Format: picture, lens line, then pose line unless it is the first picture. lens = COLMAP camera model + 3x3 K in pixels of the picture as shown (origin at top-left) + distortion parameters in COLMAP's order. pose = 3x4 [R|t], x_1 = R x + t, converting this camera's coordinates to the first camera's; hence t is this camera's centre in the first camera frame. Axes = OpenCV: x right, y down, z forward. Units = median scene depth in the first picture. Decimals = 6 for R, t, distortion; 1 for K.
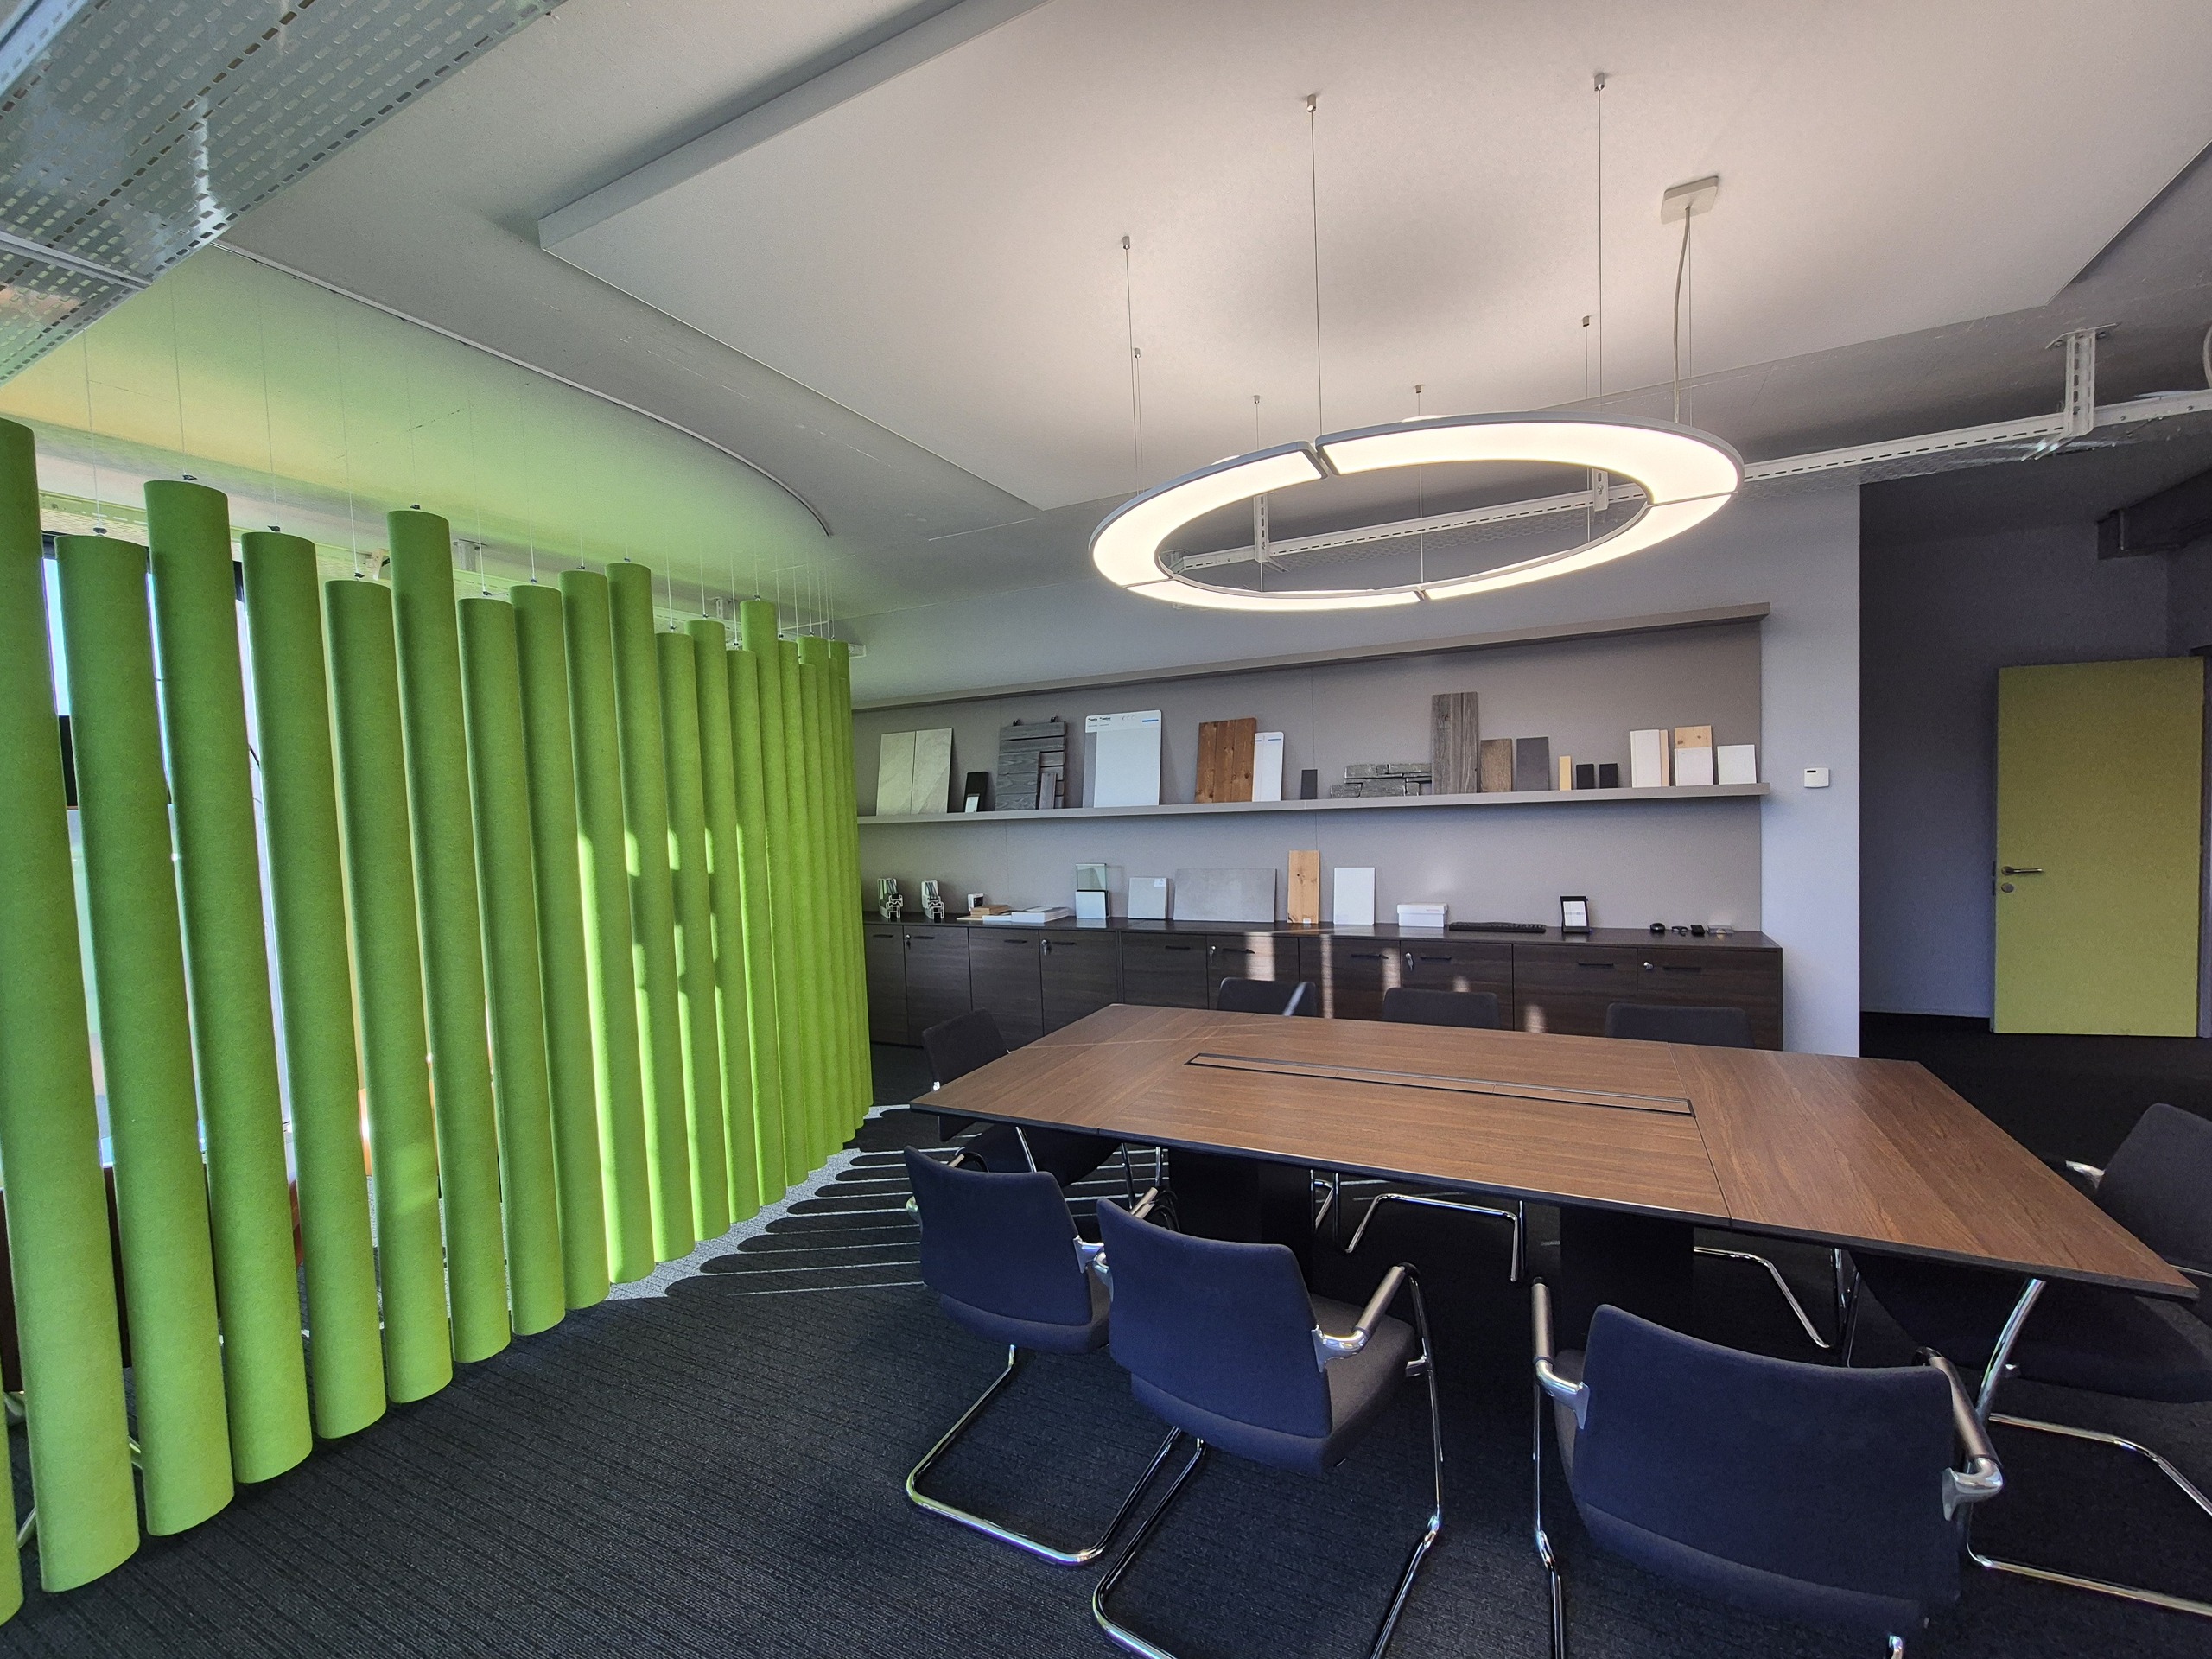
lens RADIAL K [[900.3, 0, 1126.0], [0, 900.3, 840.4], [0, 0, 1]] dist [-0.000720, -0.000383]
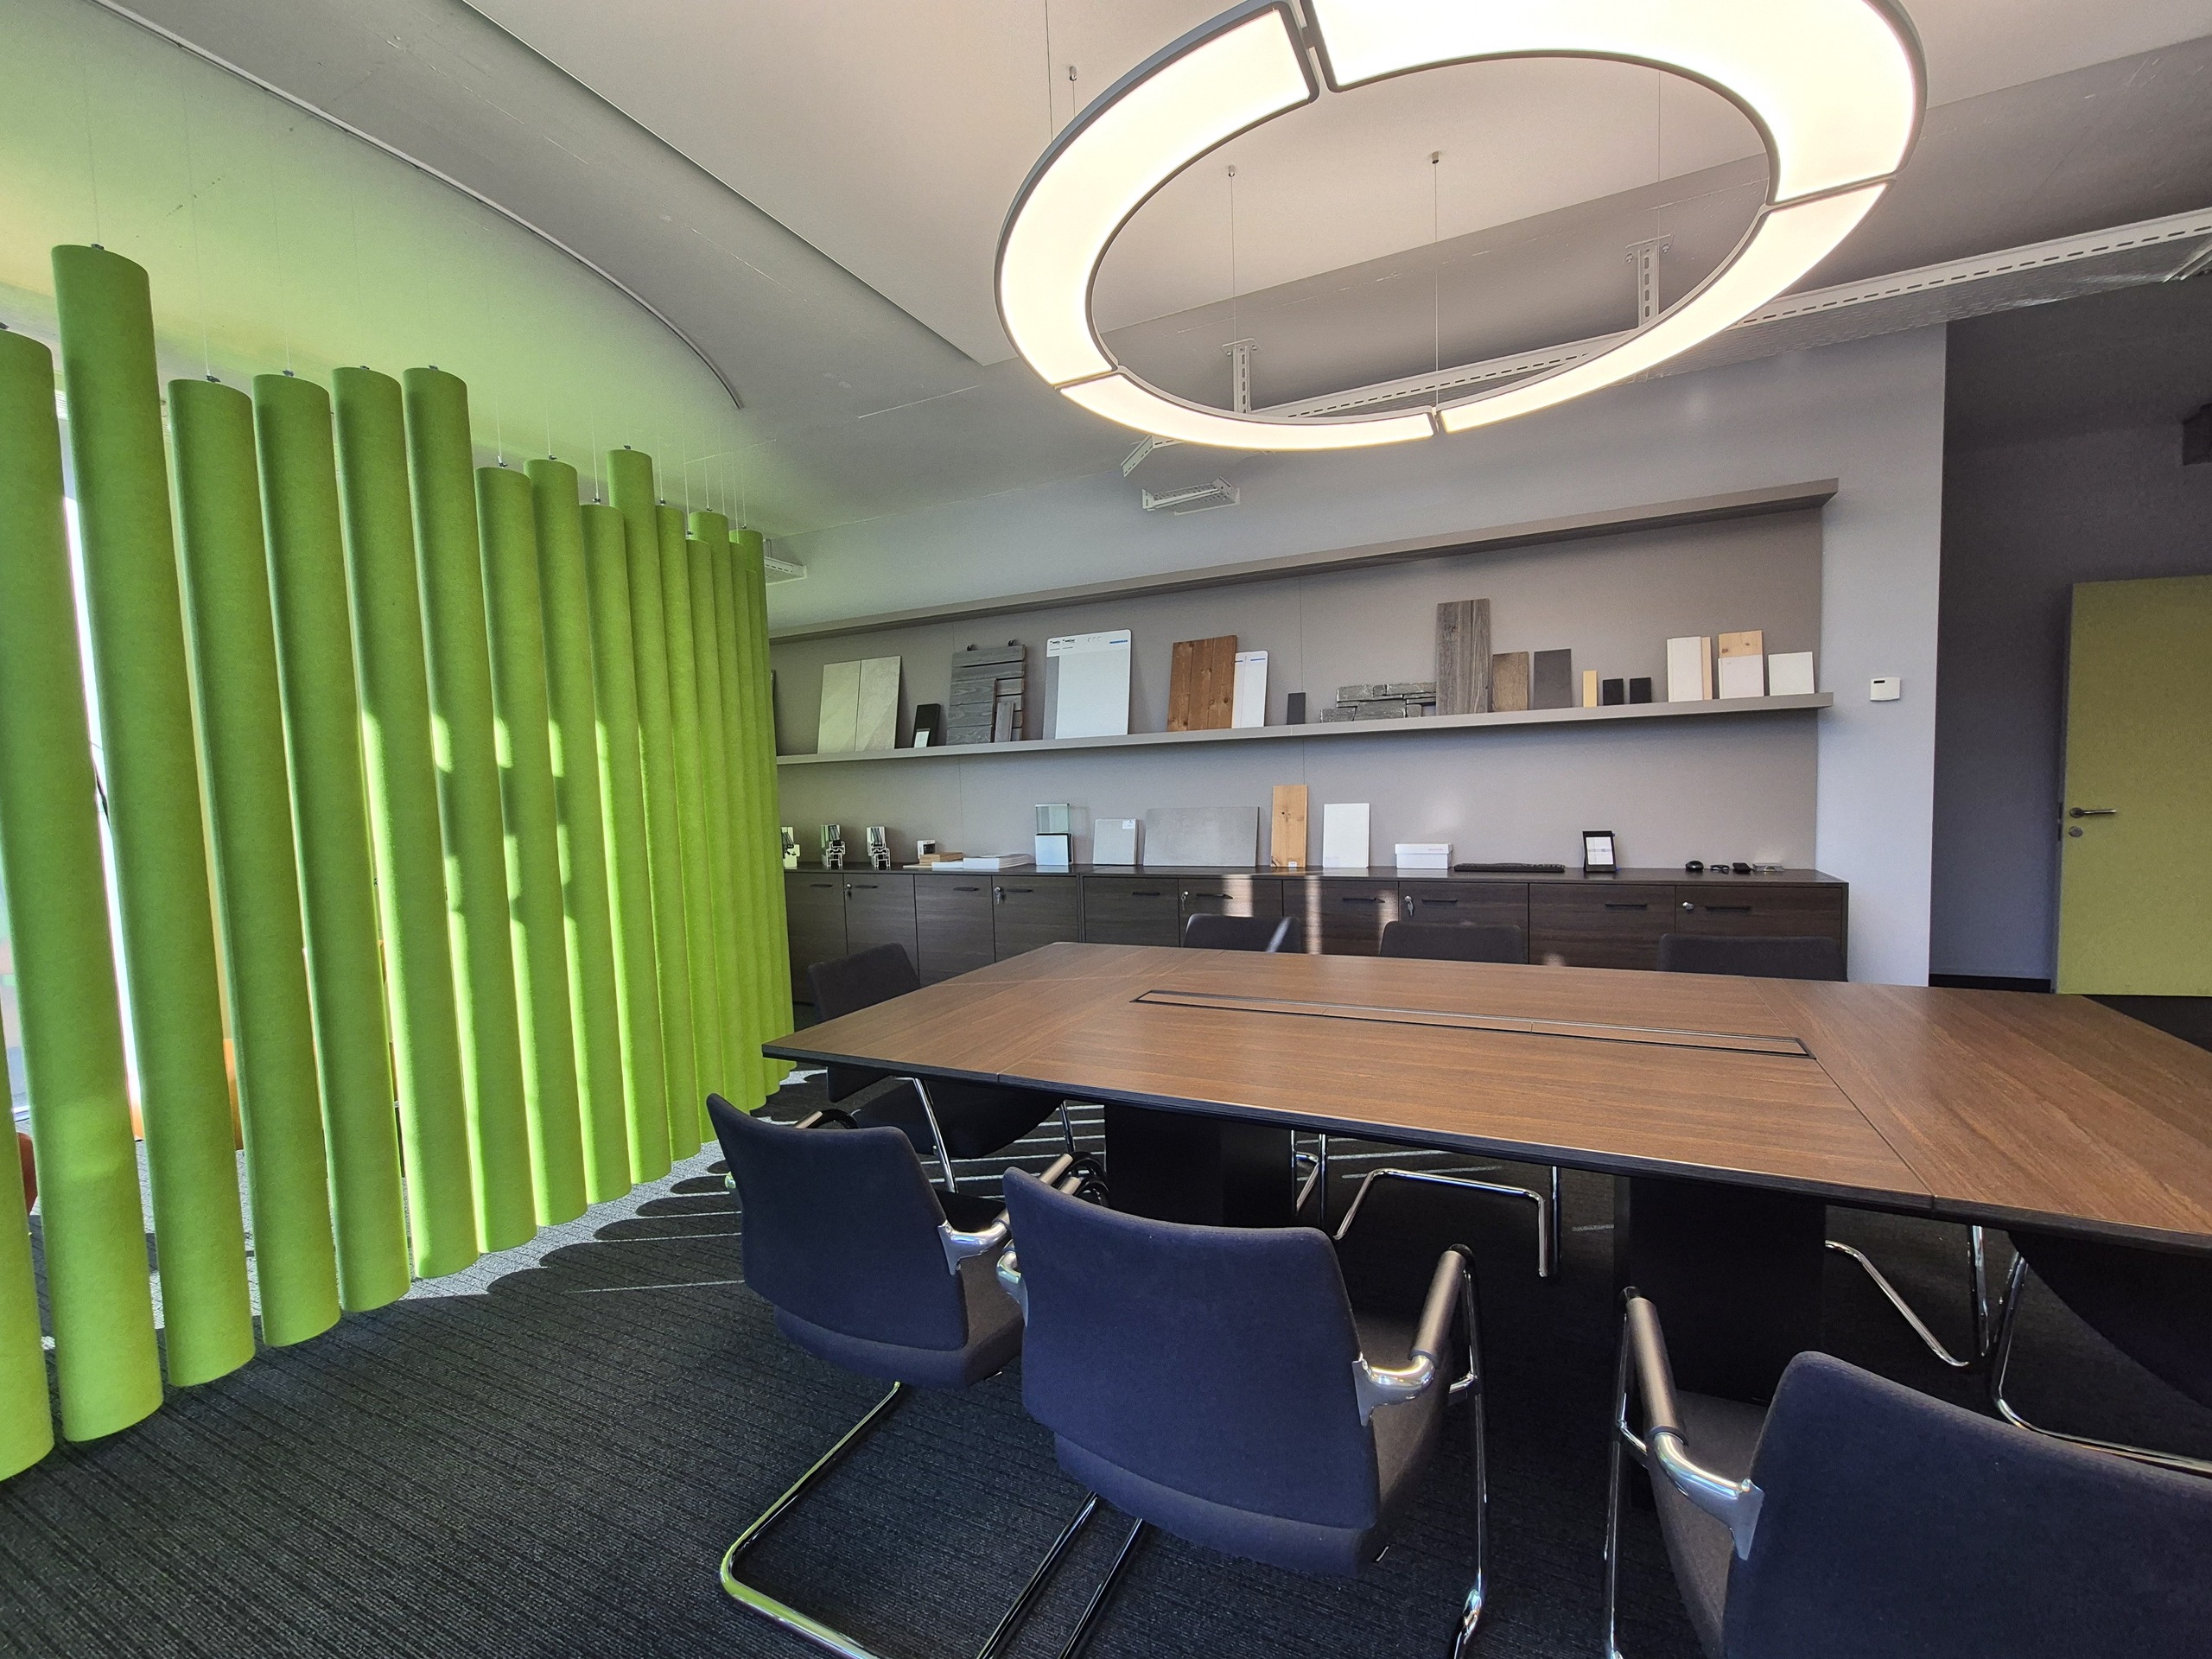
lens RADIAL K [[894.8, 0, 1128.6], [0, 894.8, 840.1], [0, 0, 1]] dist [0.000737, -0.000409]
pose [[0.999910, 0.005481, 0.012259, 0.032430], [-0.005675, 0.999859, 0.015819, 0.058802], [-0.012171, -0.015887, 0.999800, 0.137807]]
